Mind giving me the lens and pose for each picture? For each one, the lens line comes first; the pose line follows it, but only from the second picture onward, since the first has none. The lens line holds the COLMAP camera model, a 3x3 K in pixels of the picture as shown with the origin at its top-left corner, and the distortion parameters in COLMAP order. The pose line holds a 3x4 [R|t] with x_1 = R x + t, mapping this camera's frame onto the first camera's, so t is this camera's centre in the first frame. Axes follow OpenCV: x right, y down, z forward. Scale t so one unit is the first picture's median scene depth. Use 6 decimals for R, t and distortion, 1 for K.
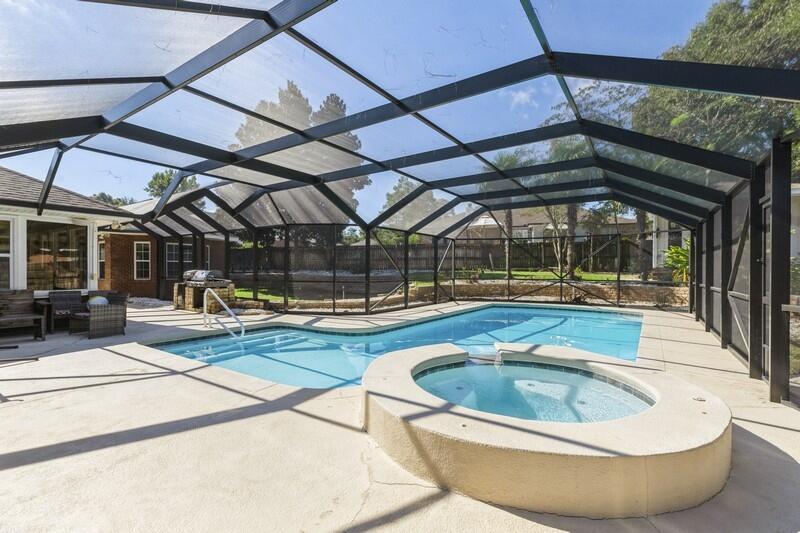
lens RADIAL K [[358.4, 0, 403.7], [0, 358.4, 269.3], [0, 0, 1]] dist [-0.002691, 0.001336]
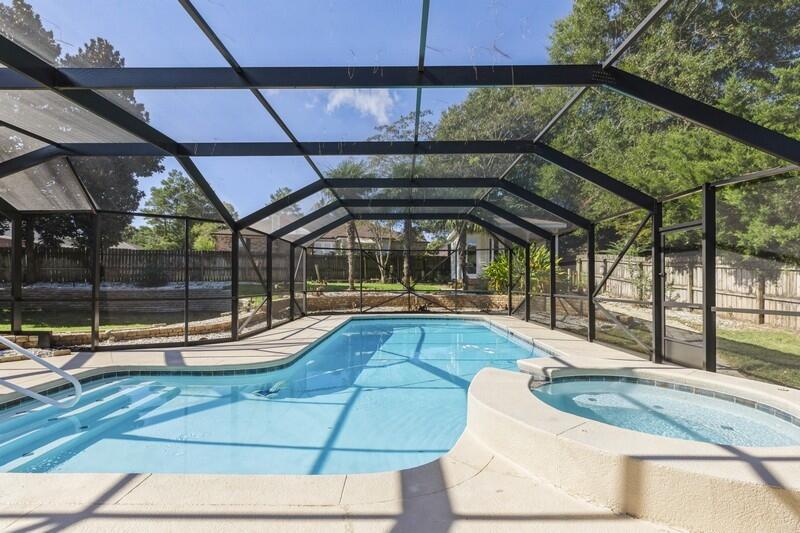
lens RADIAL K [[358.4, 0, 397.2], [0, 358.4, 280.2], [0, 0, 1]] dist [-0.002691, 0.001336]
pose [[0.838776, -0.000333, 0.544476, -0.172345], [0.001233, 0.999998, -0.001288, -0.000281], [-0.544475, 0.001752, 0.838775, 0.132714]]
